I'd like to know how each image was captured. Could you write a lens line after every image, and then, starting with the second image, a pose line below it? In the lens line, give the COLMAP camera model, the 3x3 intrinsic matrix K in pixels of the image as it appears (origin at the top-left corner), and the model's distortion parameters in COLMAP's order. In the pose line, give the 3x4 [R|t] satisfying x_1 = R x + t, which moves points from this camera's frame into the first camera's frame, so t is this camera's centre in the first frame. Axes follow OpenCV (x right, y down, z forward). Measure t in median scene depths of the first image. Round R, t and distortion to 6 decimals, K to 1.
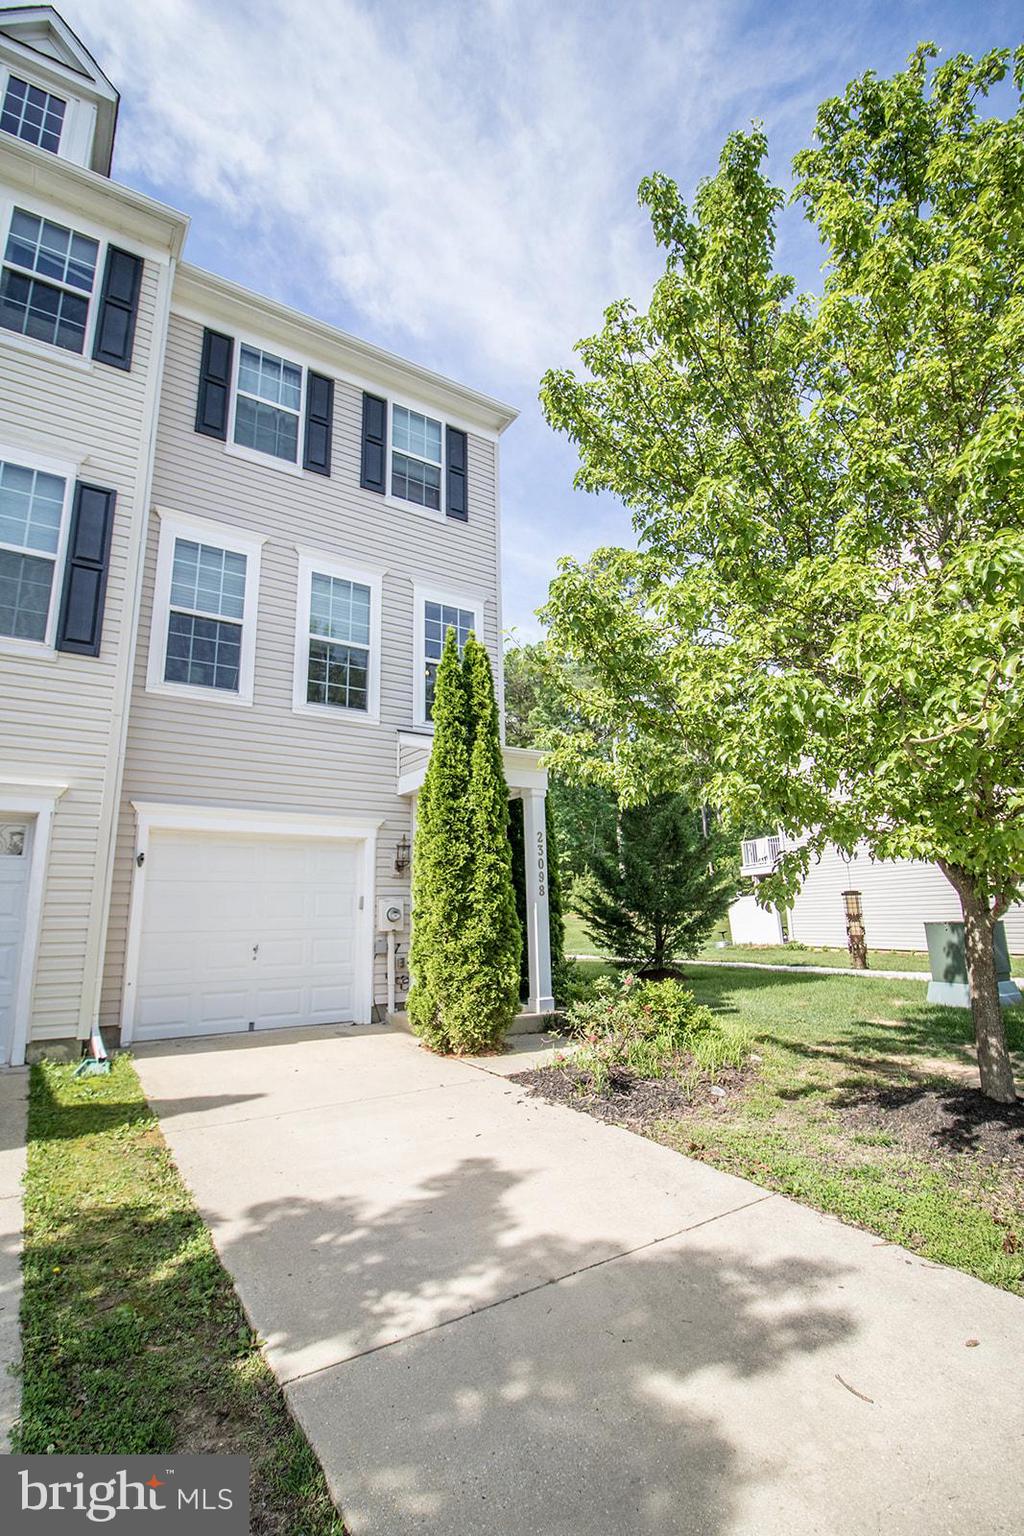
lens RADIAL K [[710.3, 0, 498.8], [0, 710.3, 765.2], [0, 0, 1]] dist [0.003013, -0.014573]
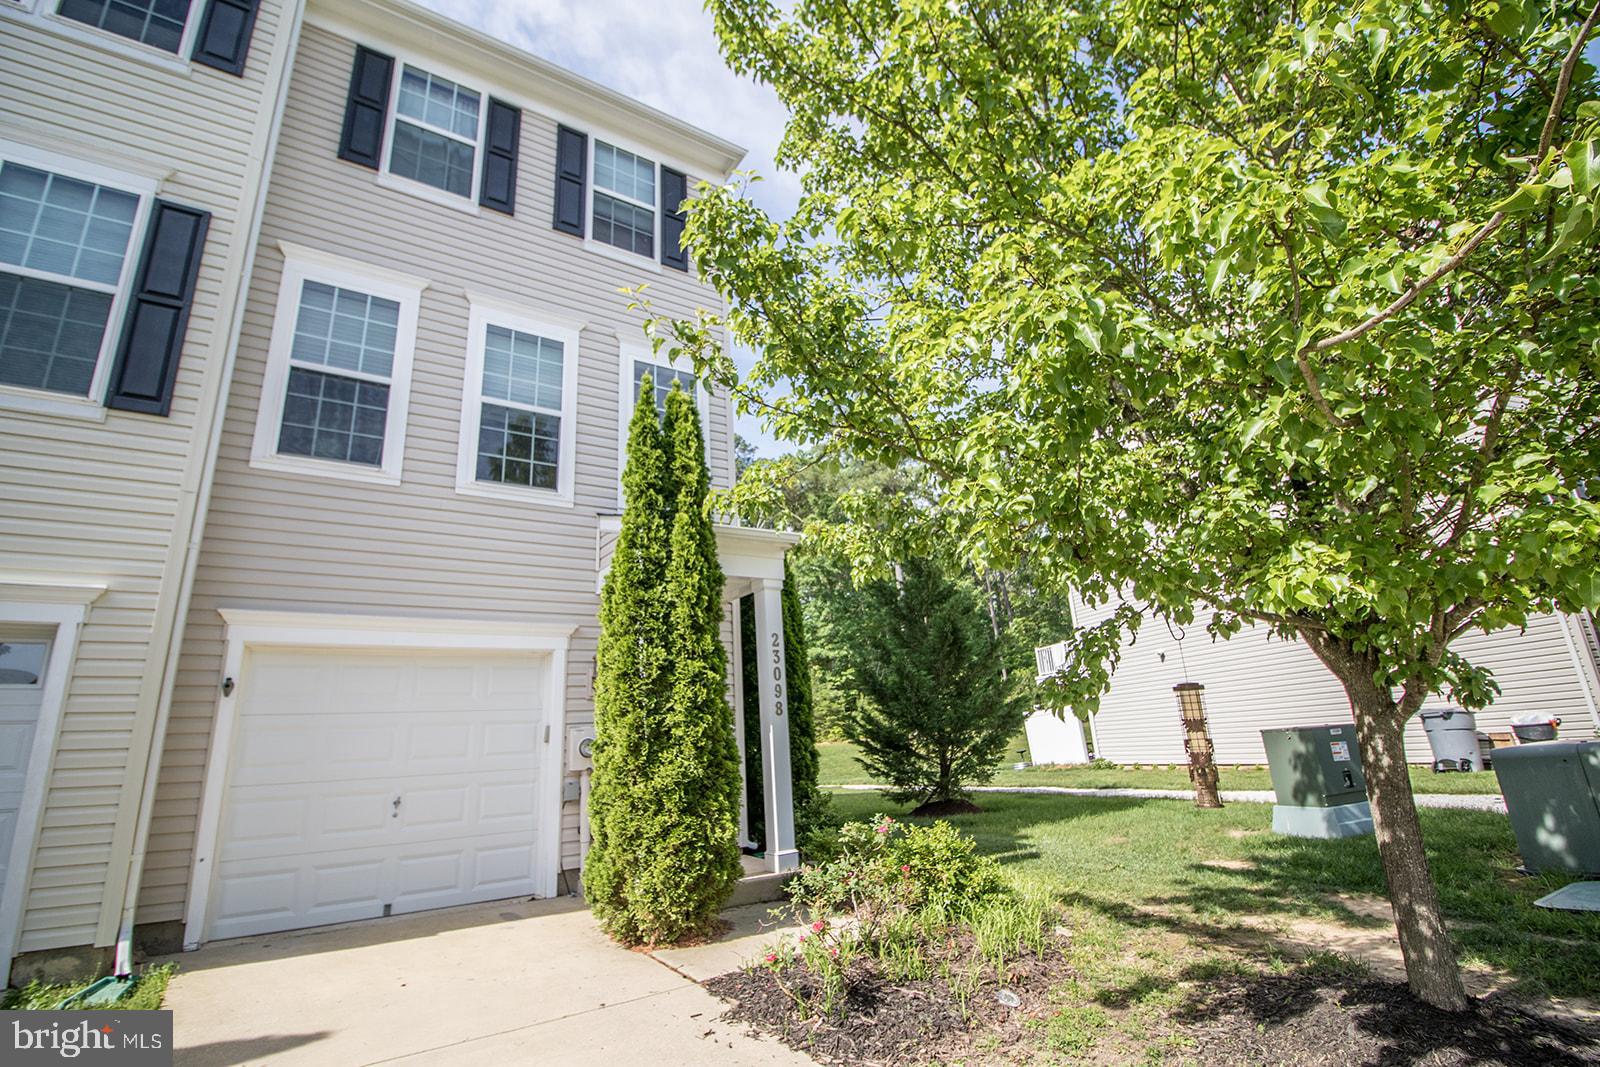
lens RADIAL K [[735.1, 0, 798.8], [0, 735.1, 519.4], [0, 0, 1]] dist [0.004886, -0.015071]
pose [[0.999103, -0.034788, 0.024130, 0.078038], [0.036728, 0.995679, -0.085285, 0.043571], [-0.021059, 0.086095, 0.996064, 0.196101]]
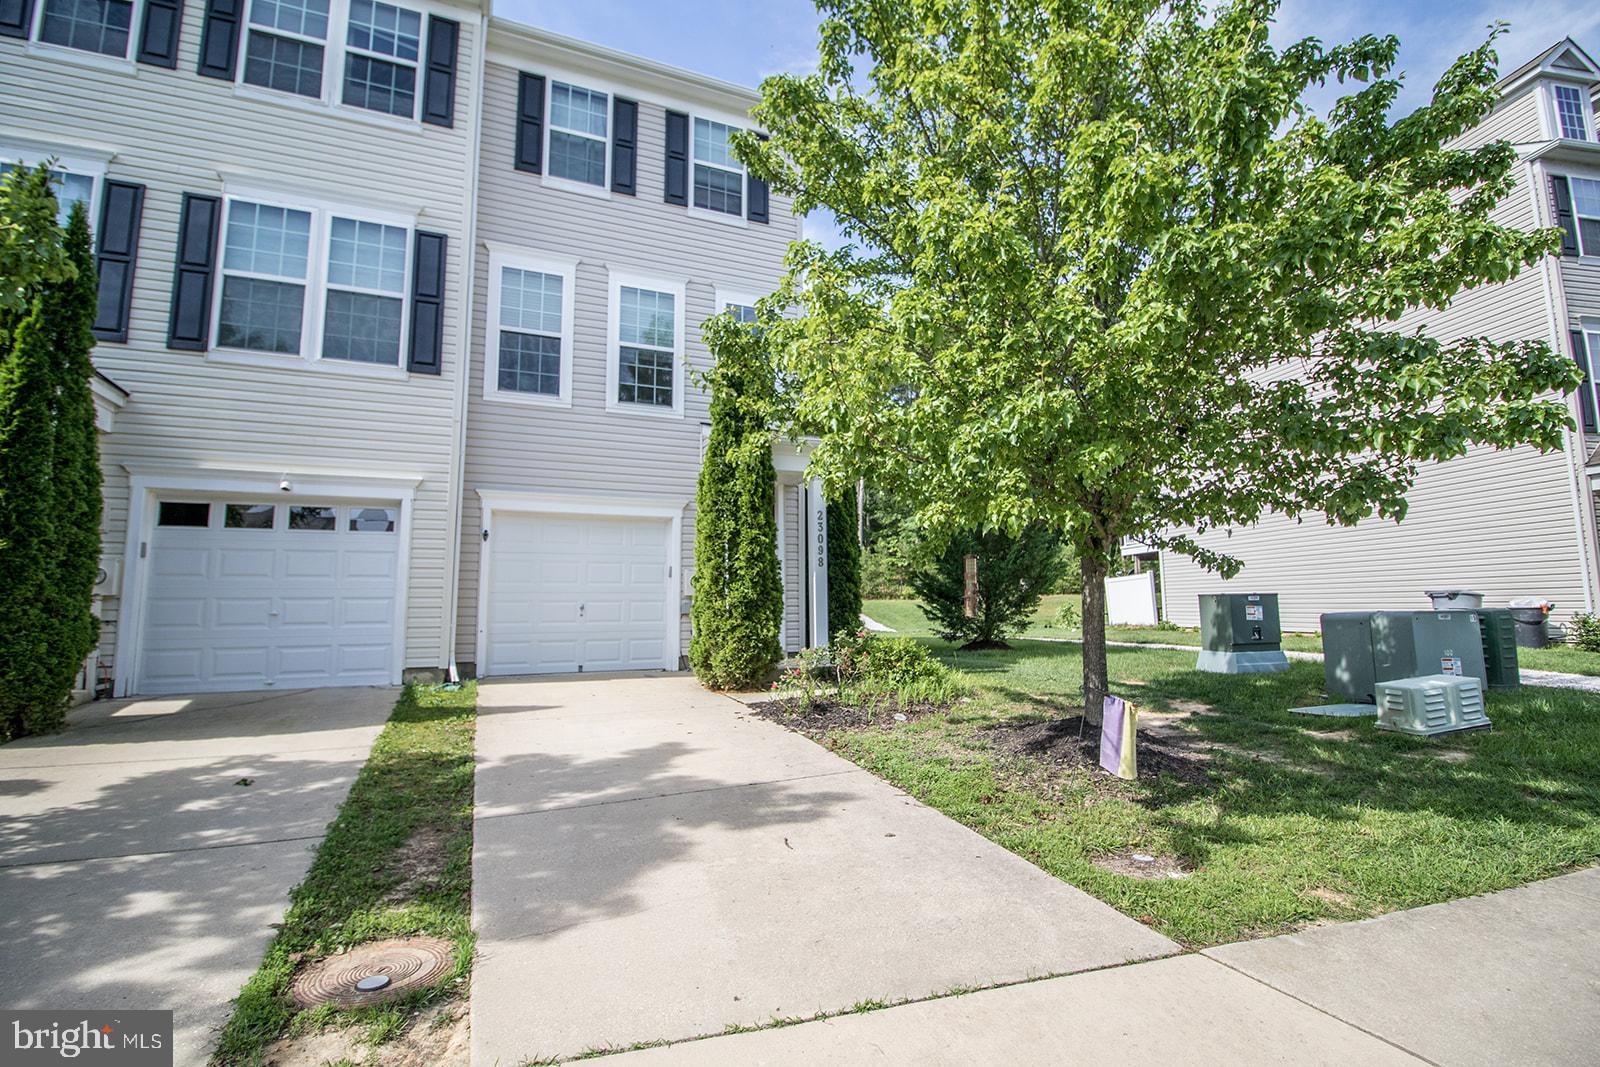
lens RADIAL K [[749.1, 0, 800.1], [0, 749.1, 517.4], [0, 0, 1]] dist [0.004884, -0.013781]
pose [[0.986116, -0.007323, -0.165897, 0.253891], [0.023679, 0.995020, 0.096826, -0.013262], [0.164362, -0.099410, 0.981378, -0.199274]]
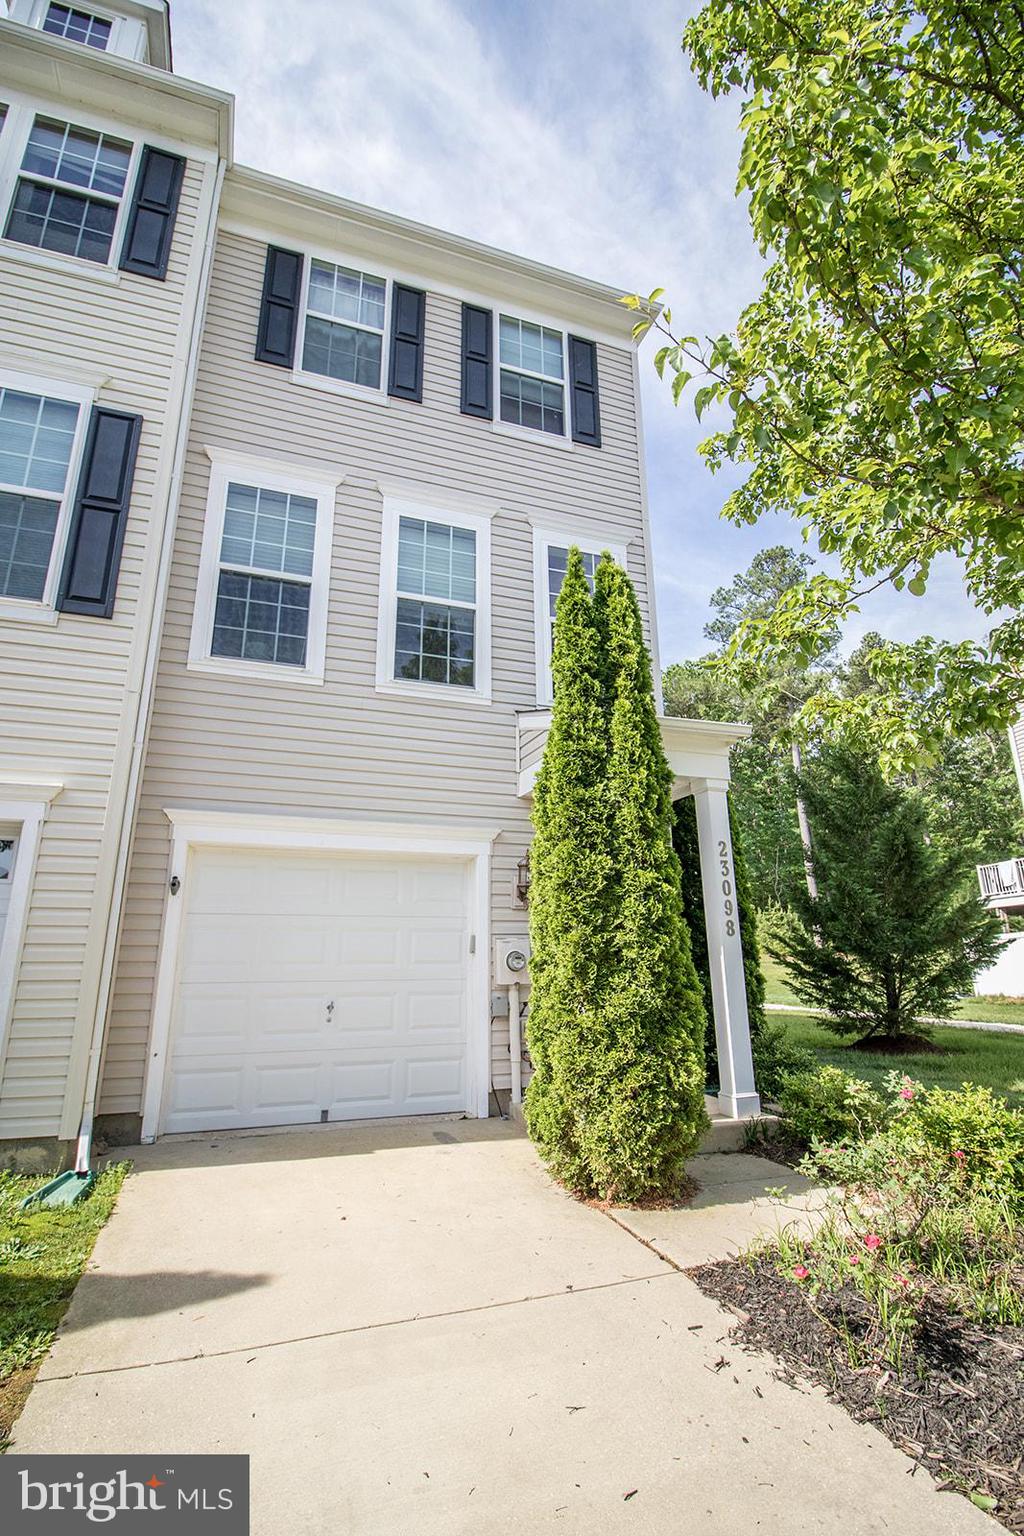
lens RADIAL K [[702.0, 0, 499.3], [0, 702.0, 763.8], [0, 0, 1]] dist [0.003236, -0.014637]
pose [[0.972816, -0.049190, -0.226297, 0.006684], [0.037299, 0.997704, -0.056526, 0.056304], [0.228558, 0.046549, 0.972417, 0.330191]]
